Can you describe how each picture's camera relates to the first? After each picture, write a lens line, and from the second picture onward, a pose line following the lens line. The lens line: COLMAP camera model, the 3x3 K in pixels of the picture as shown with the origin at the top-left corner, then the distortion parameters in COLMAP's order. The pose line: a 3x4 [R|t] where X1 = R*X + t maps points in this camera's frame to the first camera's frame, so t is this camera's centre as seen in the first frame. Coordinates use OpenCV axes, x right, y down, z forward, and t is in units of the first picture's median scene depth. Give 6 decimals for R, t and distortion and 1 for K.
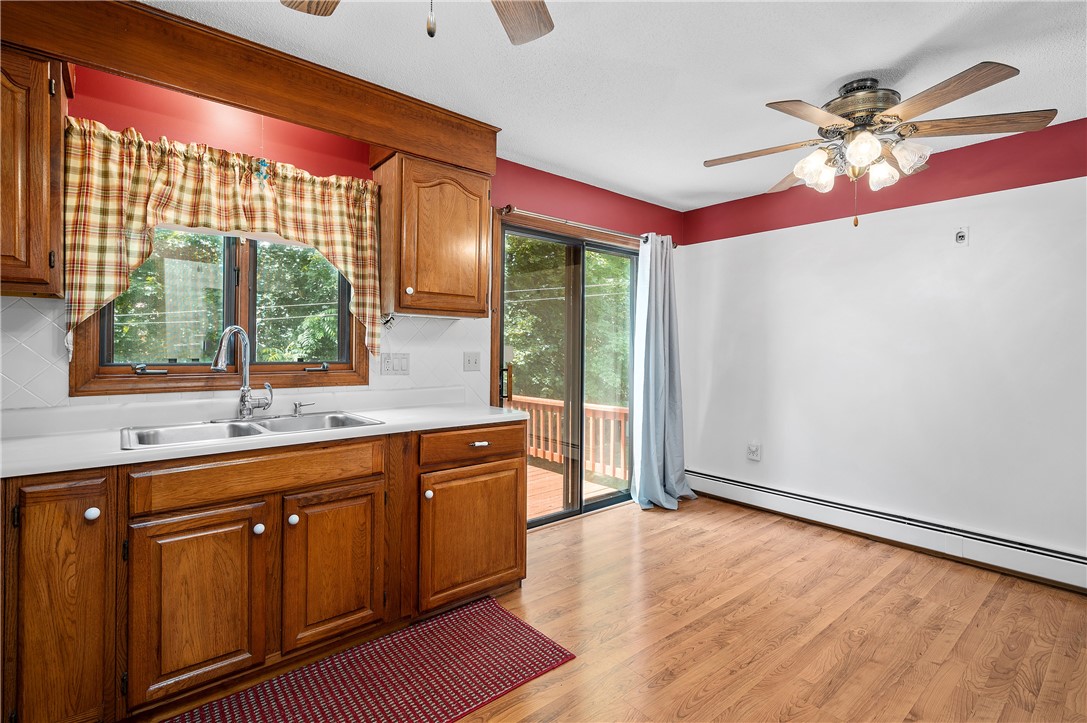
lens RADIAL K [[506.0, 0, 532.6], [0, 506.0, 344.8], [0, 0, 1]] dist [-0.000563, -0.000076]
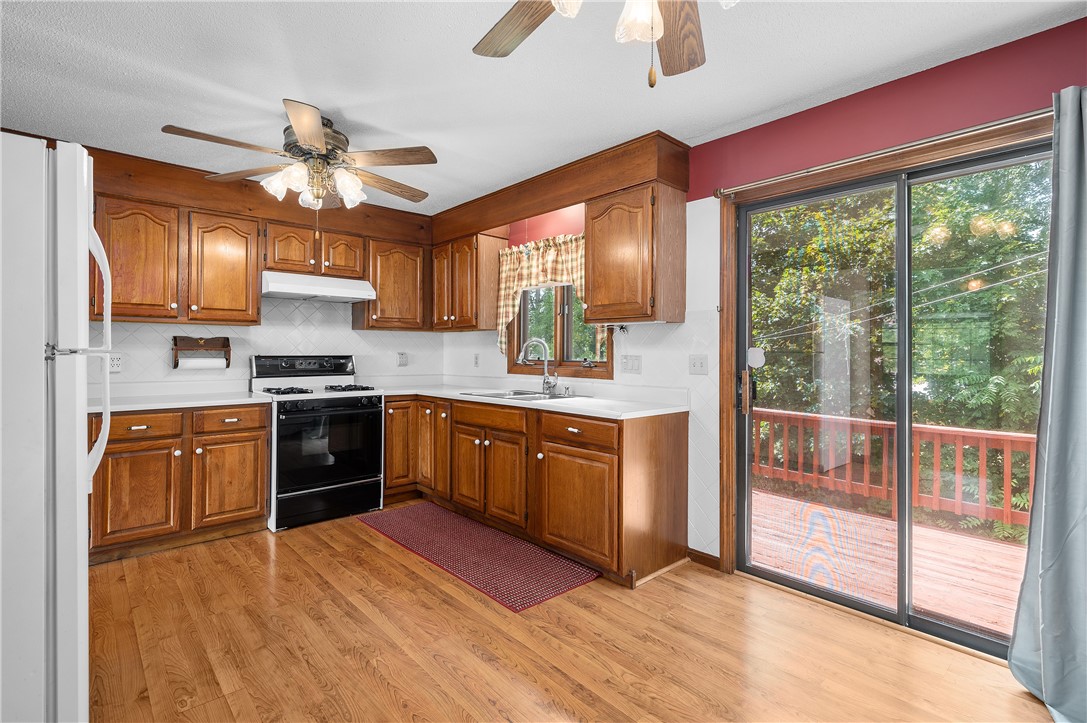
lens RADIAL K [[506.0, 0, 541.5], [0, 506.0, 345.3], [0, 0, 1]] dist [-0.000563, -0.000076]
pose [[0.050153, -0.020193, -0.998537, 1.066342], [0.001231, 0.999796, -0.020156, 0.019116], [0.998741, -0.000218, 0.050168, 0.842907]]
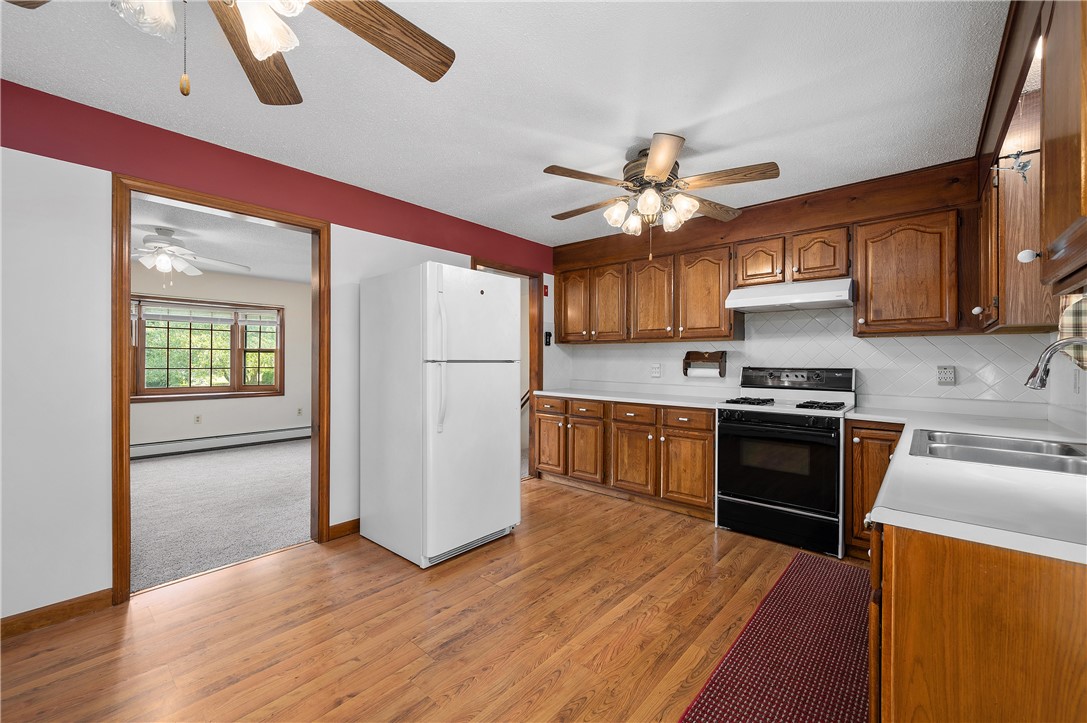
lens RADIAL K [[433.8, 0, 539.0], [0, 433.8, 360.7], [0, 0, 1]] dist [0.002252, 0.000002]
pose [[-0.986501, -0.015121, -0.163057, 0.358350], [-0.014071, 0.999872, -0.007590, 0.017780], [0.163150, -0.005193, -0.986588, 1.406515]]
